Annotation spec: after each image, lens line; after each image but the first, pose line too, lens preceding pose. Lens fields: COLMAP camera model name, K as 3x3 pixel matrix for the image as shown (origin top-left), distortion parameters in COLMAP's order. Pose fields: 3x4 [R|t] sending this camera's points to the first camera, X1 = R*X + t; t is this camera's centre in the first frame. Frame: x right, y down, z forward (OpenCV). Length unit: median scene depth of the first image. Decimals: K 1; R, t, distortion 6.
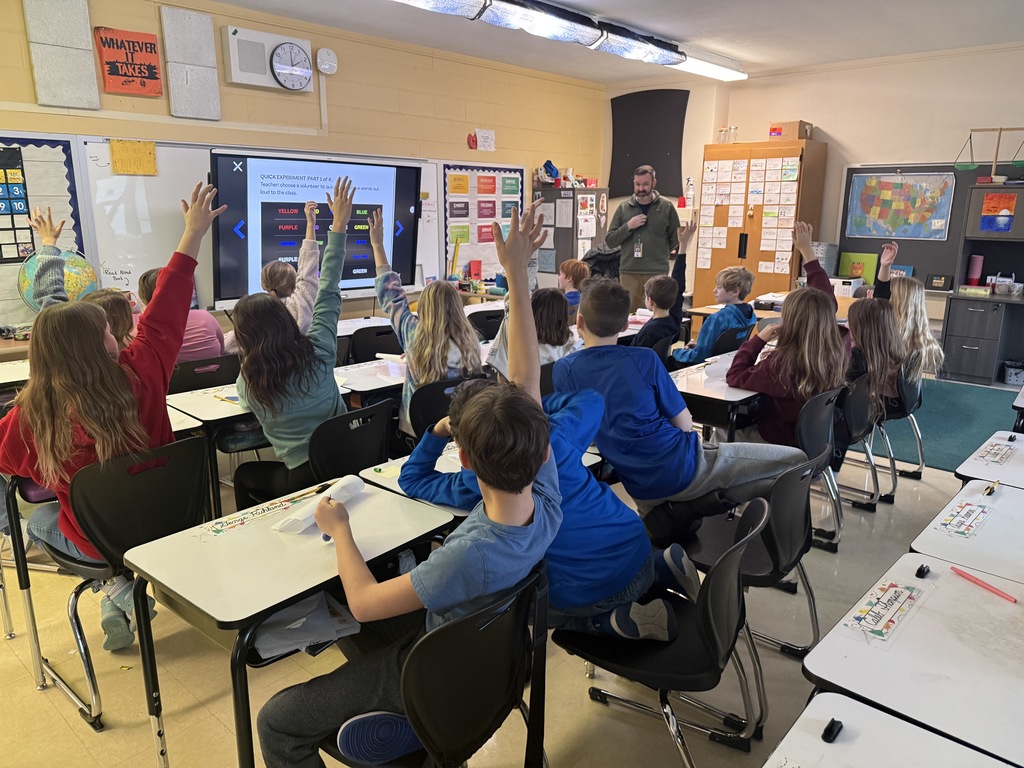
lens RADIAL K [[725.2, 0, 506.3], [0, 725.2, 388.6], [0, 0, 1]] dist [-0.004878, -0.008718]
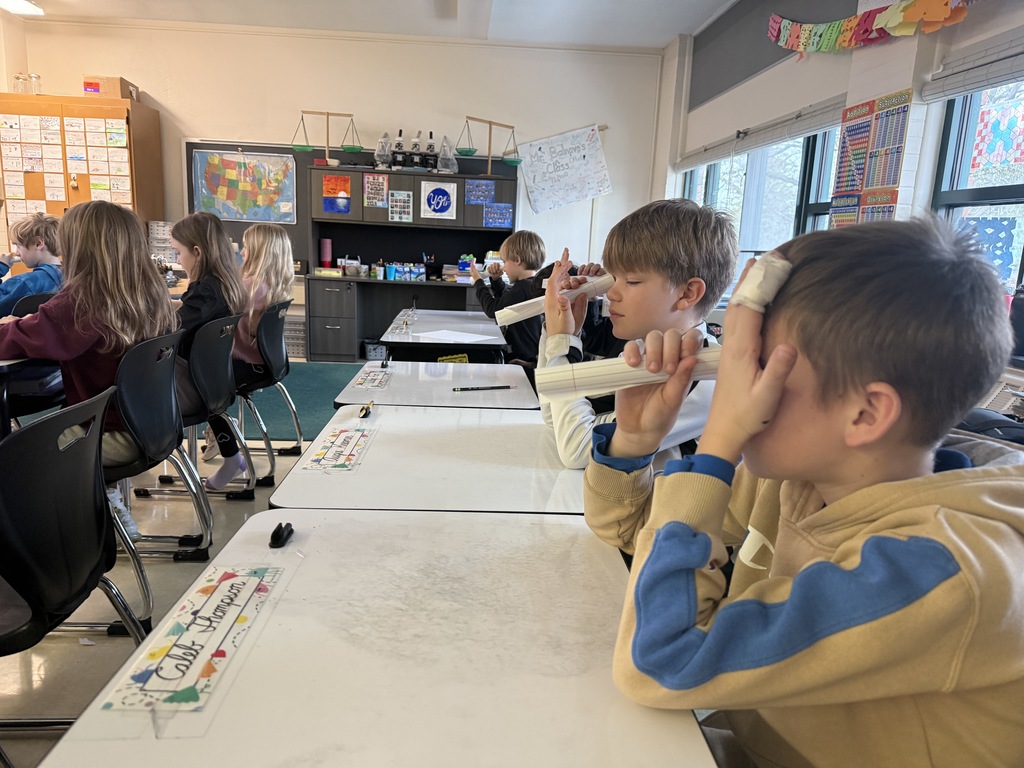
lens RADIAL K [[725.2, 0, 506.3], [0, 725.2, 388.6], [0, 0, 1]] dist [-0.004878, -0.008718]
pose [[0.694206, -0.115480, 0.710452, 0.084308], [0.142897, 0.989510, 0.021210, 0.041330], [-0.705449, 0.086798, 0.703426, 0.128548]]
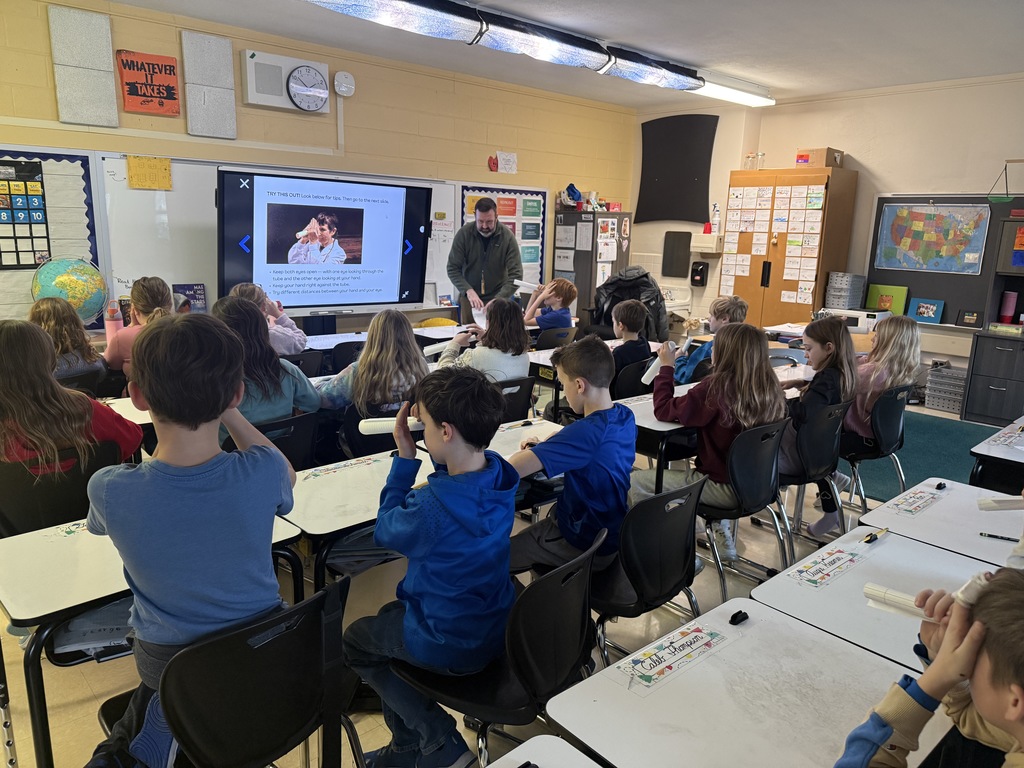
lens RADIAL K [[721.1, 0, 514.3], [0, 721.1, 393.6], [0, 0, 1]] dist [0.001283, -0.012247]
pose [[0.995275, 0.044536, -0.086279, 0.093270], [-0.046251, 0.998768, -0.017972, -0.003372], [0.085373, 0.021878, 0.996109, 0.005034]]
